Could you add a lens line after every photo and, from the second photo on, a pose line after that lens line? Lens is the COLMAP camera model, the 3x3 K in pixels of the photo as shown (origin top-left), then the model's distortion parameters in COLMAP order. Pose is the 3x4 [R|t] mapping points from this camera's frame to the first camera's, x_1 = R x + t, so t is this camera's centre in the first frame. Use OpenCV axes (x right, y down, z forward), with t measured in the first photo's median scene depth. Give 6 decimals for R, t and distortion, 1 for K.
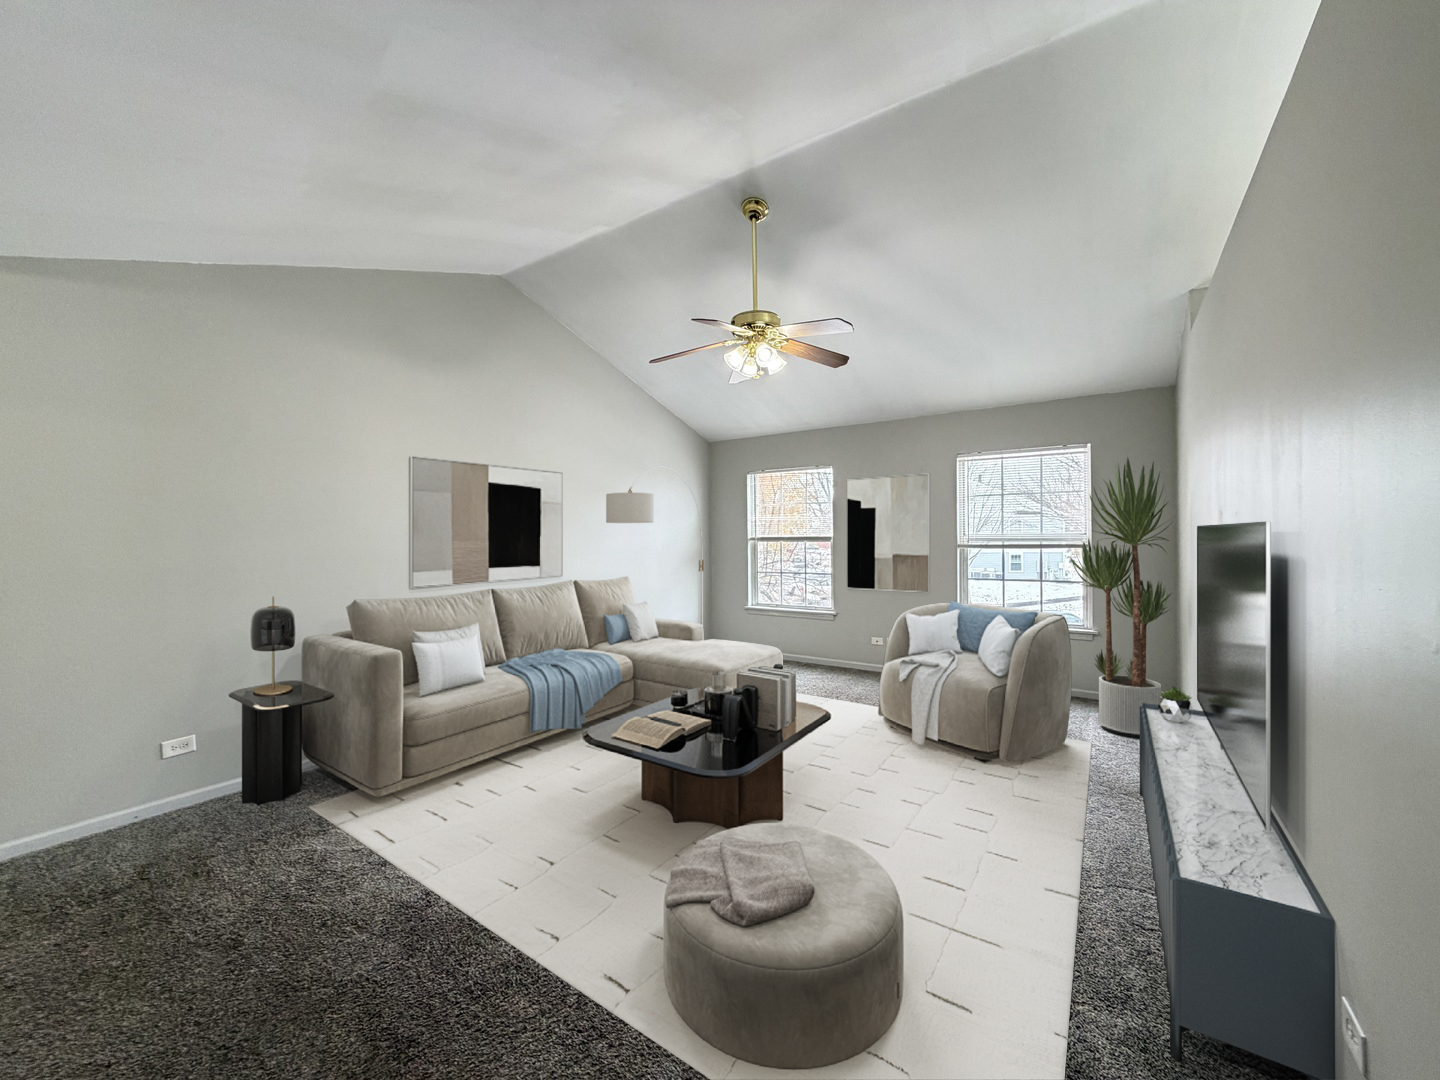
lens RADIAL K [[574.9, 0, 718.4], [0, 574.9, 538.1], [0, 0, 1]] dist [0.000659, 0.000268]
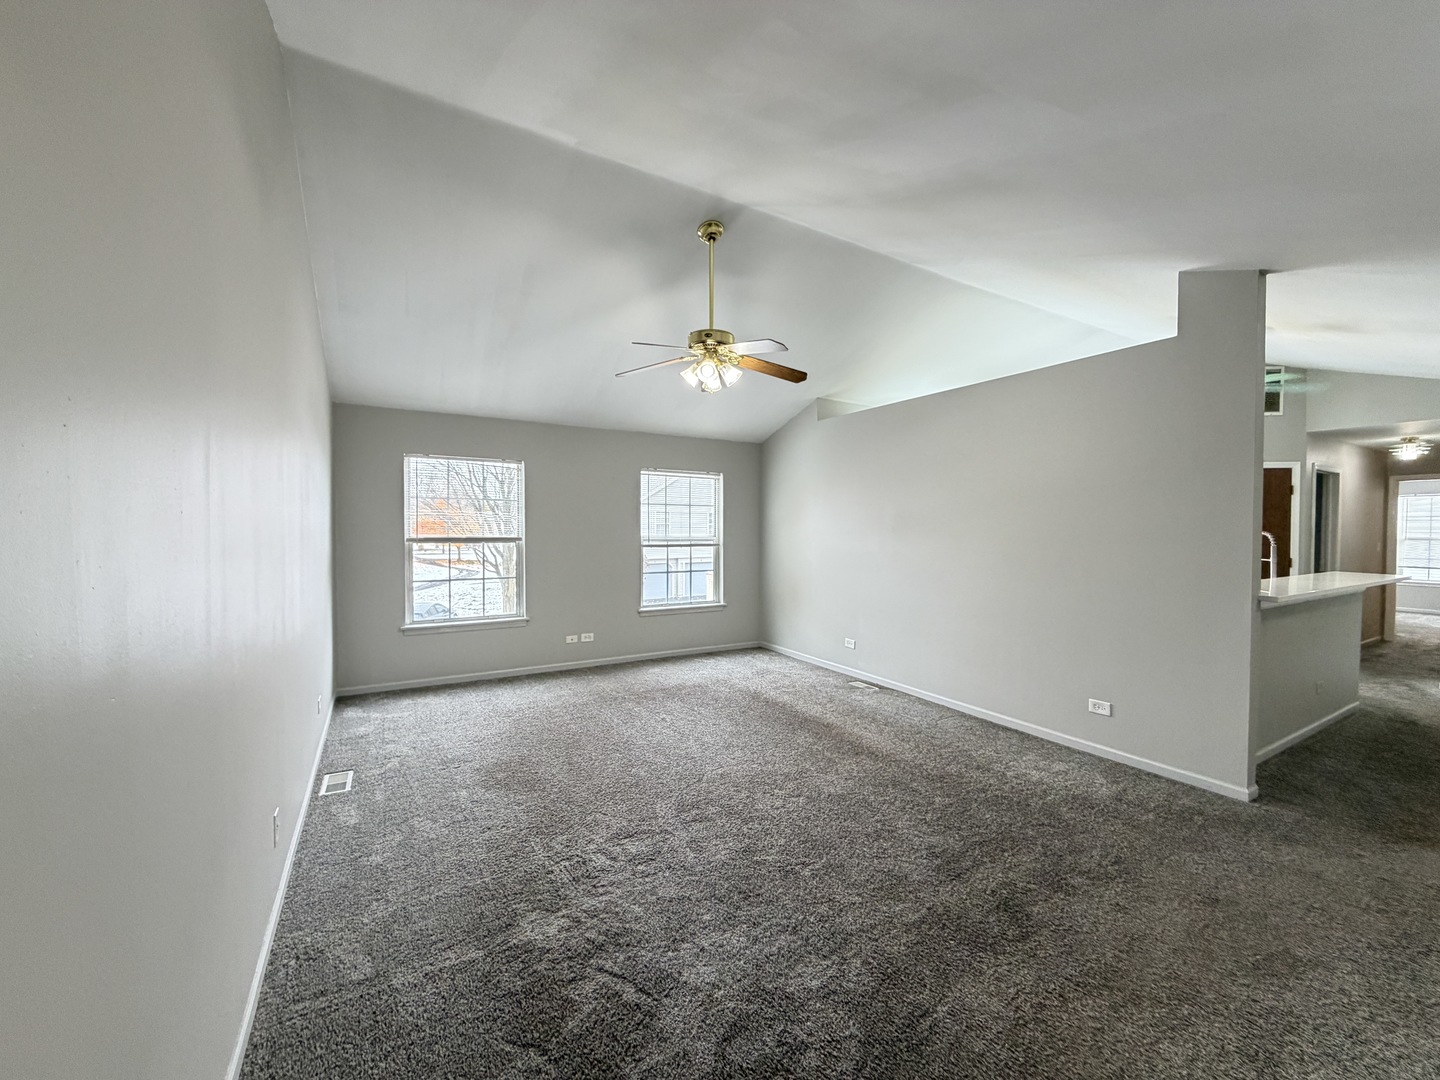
lens RADIAL K [[574.9, 0, 718.4], [0, 574.9, 538.1], [0, 0, 1]] dist [0.000659, 0.000268]
pose [[0.424398, 0.001622, 0.905474, -0.603974], [-0.001634, 0.999998, -0.001026, -0.001244], [-0.905474, -0.001044, 0.424400, 0.361596]]
